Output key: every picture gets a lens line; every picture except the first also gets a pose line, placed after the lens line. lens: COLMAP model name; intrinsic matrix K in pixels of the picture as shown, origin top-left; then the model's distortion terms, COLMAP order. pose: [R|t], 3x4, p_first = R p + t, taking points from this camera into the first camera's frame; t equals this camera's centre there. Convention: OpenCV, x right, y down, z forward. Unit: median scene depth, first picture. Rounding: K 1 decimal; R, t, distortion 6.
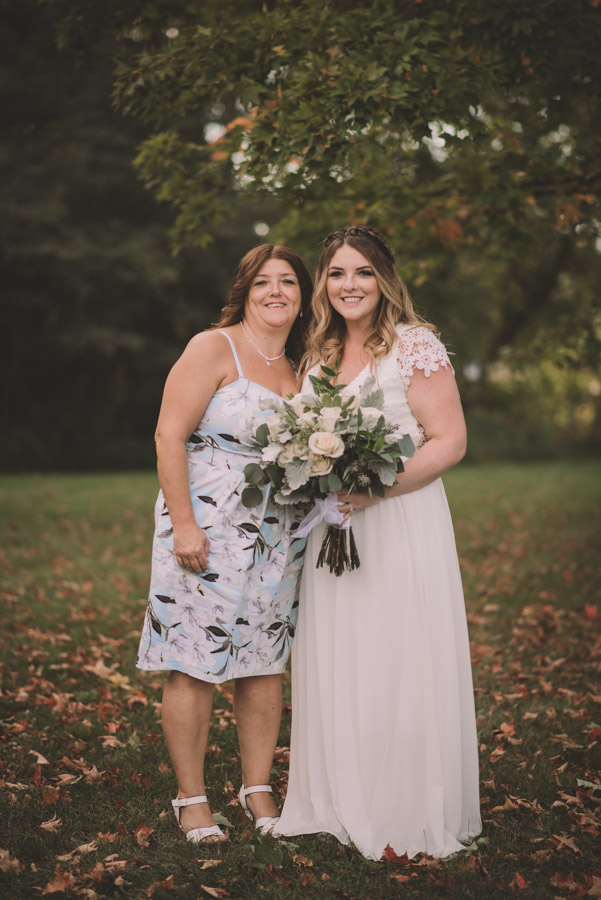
lens RADIAL K [[2218.8, 0, 300.5], [0, 2218.8, 450.0], [0, 0, 1]] dist [-0.035211, 0.010421]
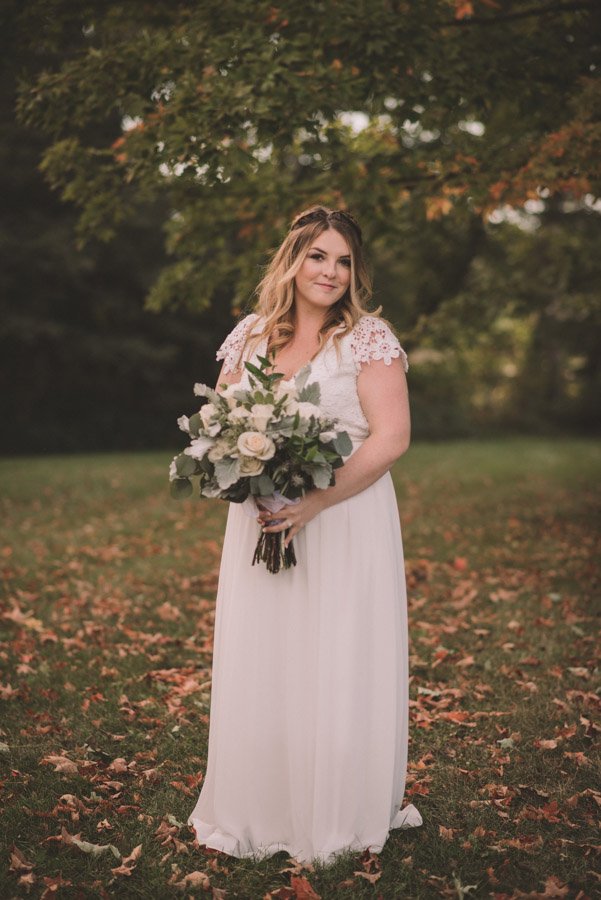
lens RADIAL K [[2221.9, 0, 337.1], [0, 2221.9, 472.9], [0, 0, 1]] dist [0.061295, -0.071460]
pose [[0.998676, -0.019847, 0.047455, 0.022125], [0.019091, 0.999684, 0.016335, 0.010654], [-0.047764, -0.015408, 0.998740, -0.154152]]
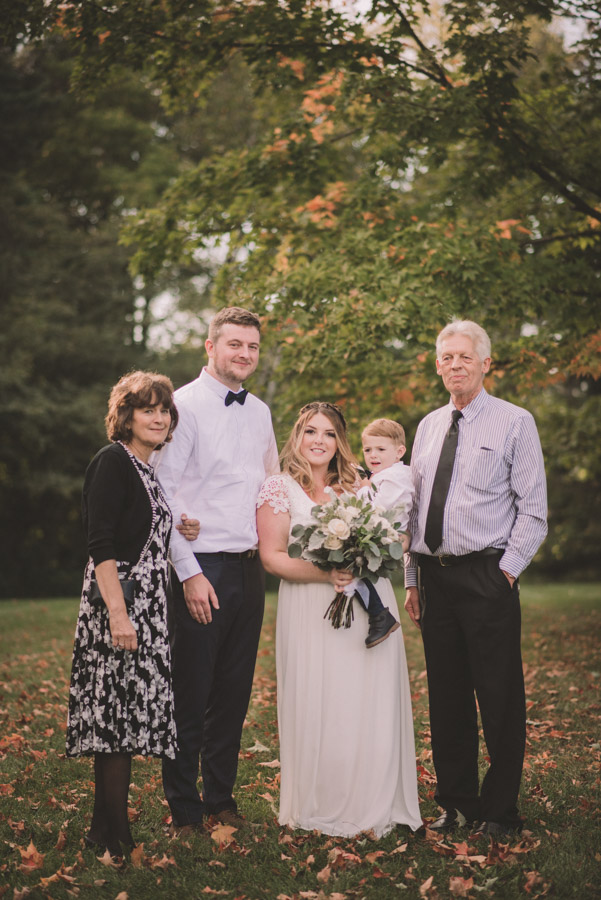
lens RADIAL K [[2218.8, 0, 300.5], [0, 2218.8, 450.0], [0, 0, 1]] dist [-0.035211, 0.010421]
pose [[0.997961, -0.010406, 0.062979, -0.124654], [0.014585, 0.997696, -0.066252, 0.040711], [-0.062144, 0.067036, 0.995813, -0.588273]]
